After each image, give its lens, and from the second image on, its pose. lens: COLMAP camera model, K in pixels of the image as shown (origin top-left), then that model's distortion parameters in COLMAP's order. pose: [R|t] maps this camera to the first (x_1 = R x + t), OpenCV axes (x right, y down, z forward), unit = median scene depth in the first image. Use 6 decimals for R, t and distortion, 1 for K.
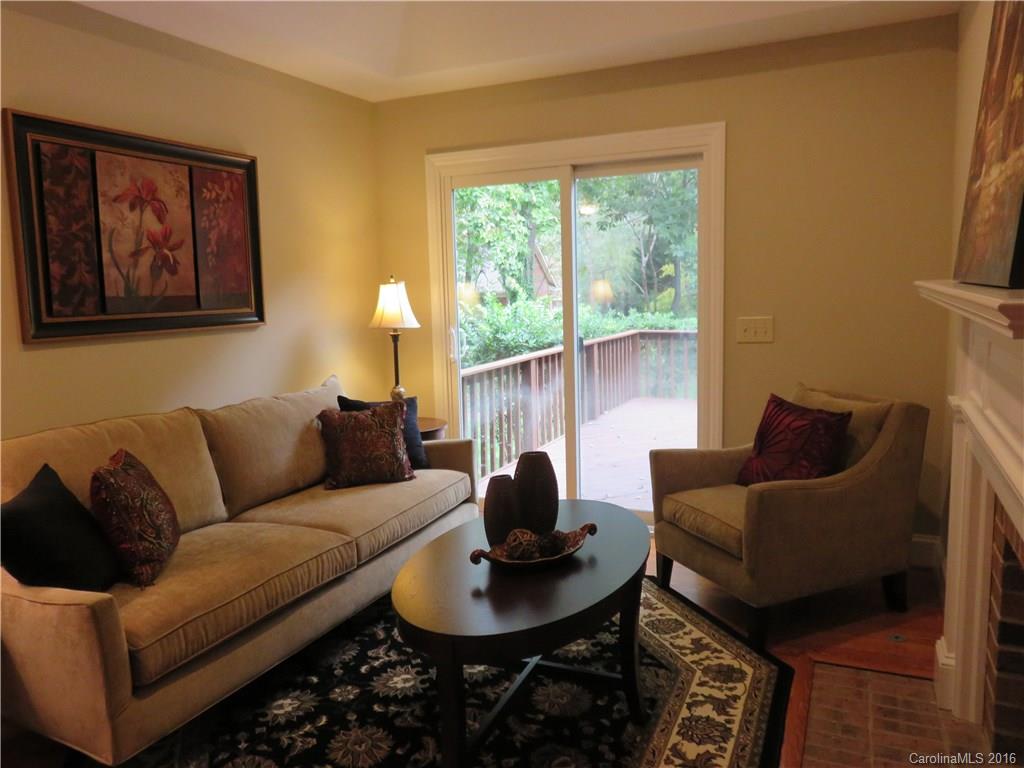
lens RADIAL K [[767.5, 0, 512.3], [0, 767.5, 387.5], [0, 0, 1]] dist [-0.006156, -0.000248]
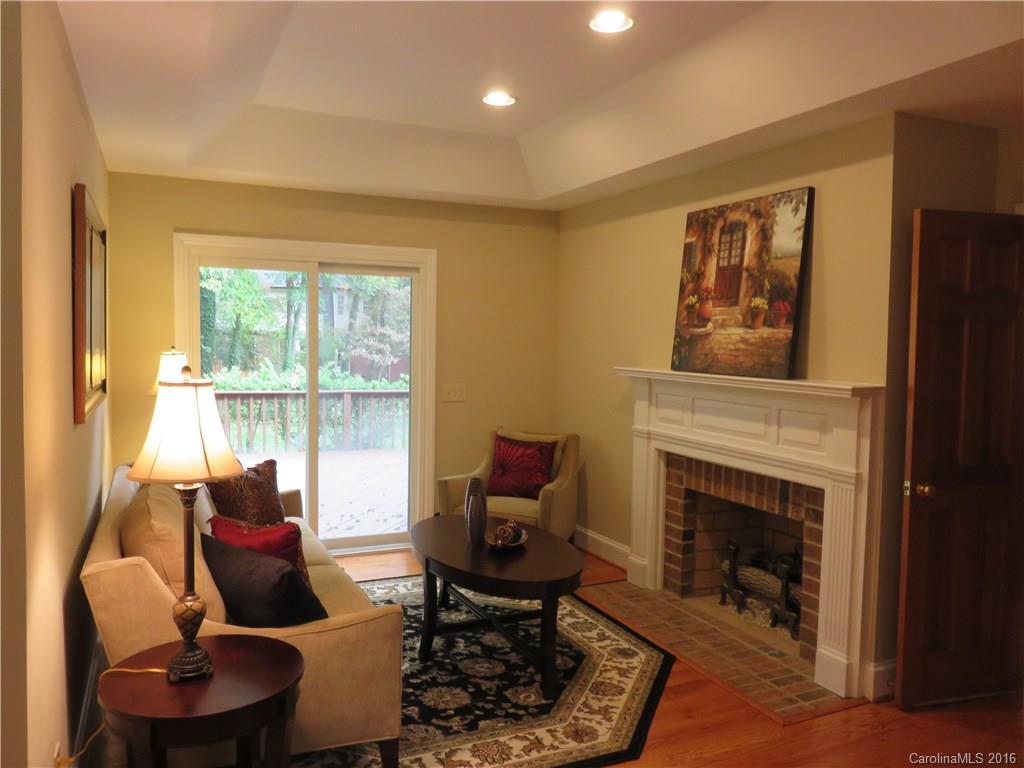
lens RADIAL K [[767.5, 0, 512.3], [0, 767.5, 387.5], [0, 0, 1]] dist [-0.006156, -0.000248]
pose [[0.650829, -0.013808, 0.759099, -0.964498], [0.065501, 0.997128, -0.038021, -0.029841], [-0.756393, 0.074467, 0.649864, -0.038727]]
